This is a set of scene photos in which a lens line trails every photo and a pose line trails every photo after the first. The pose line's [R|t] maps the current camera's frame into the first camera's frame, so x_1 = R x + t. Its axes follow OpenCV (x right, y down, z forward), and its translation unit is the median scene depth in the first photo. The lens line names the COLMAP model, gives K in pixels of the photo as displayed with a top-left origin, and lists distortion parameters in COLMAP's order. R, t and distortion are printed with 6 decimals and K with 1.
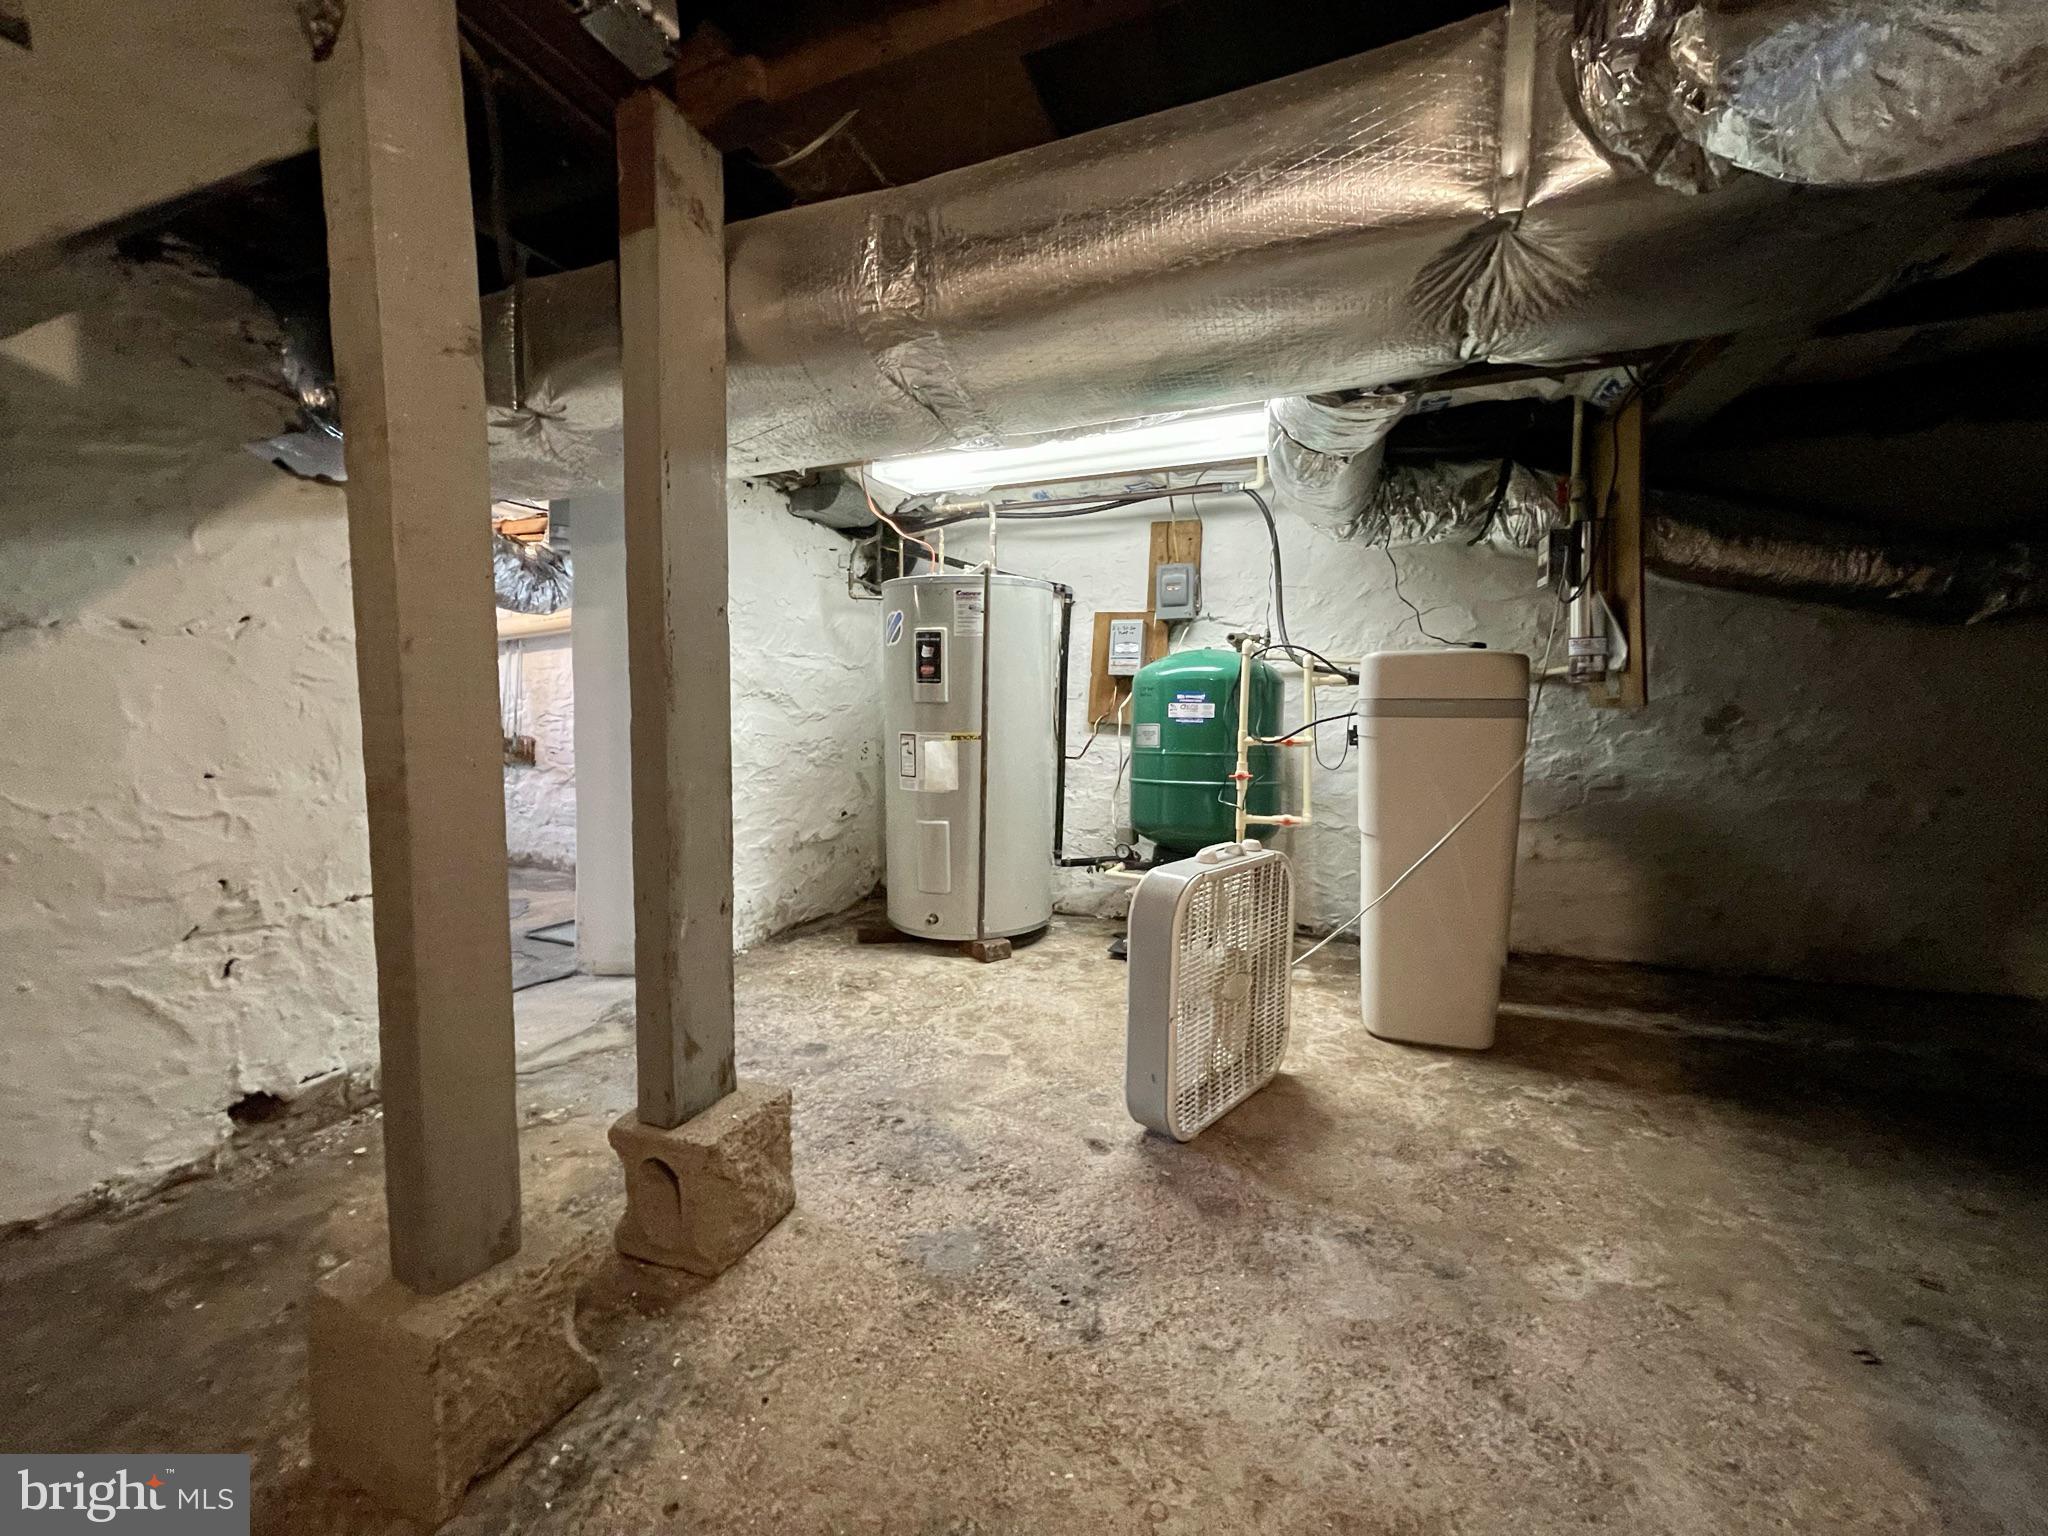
lens RADIAL K [[823.5, 0, 1025.0], [0, 823.5, 769.0], [0, 0, 1]] dist [0.003704, 0.000569]
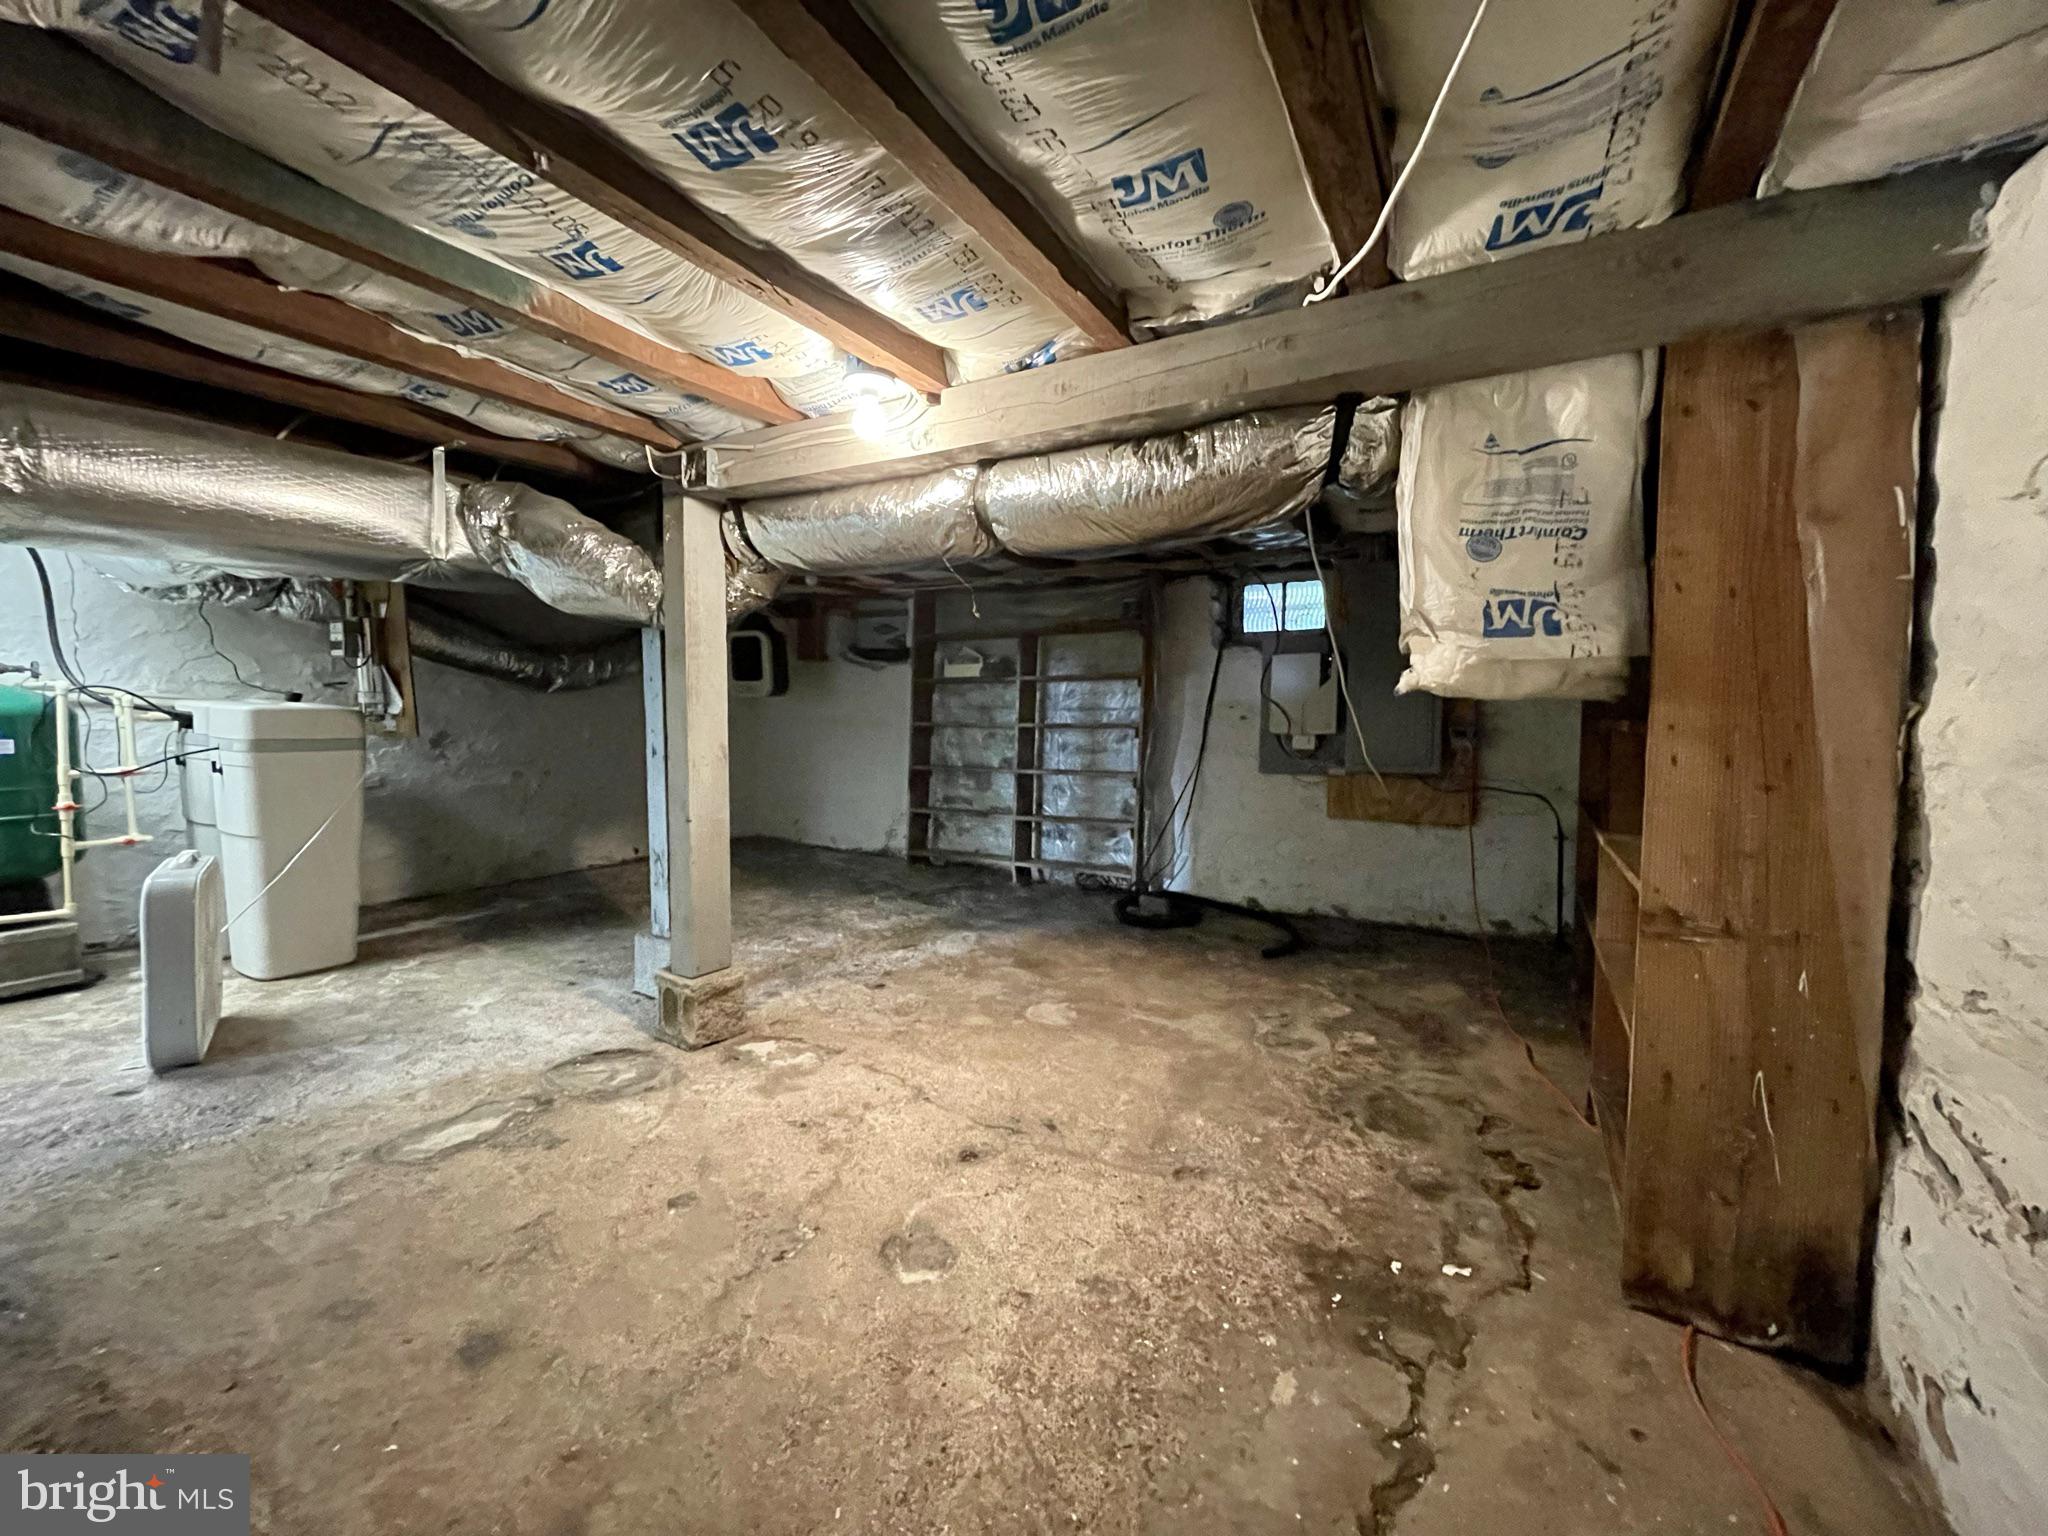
lens RADIAL K [[823.5, 0, 1025.5], [0, 823.5, 758.2], [0, 0, 1]] dist [0.003704, 0.000569]
pose [[0.150356, -0.056123, 0.987038, -0.718458], [0.053209, 0.997400, 0.048607, -0.047851], [-0.987199, 0.045210, 0.152952, -0.476824]]
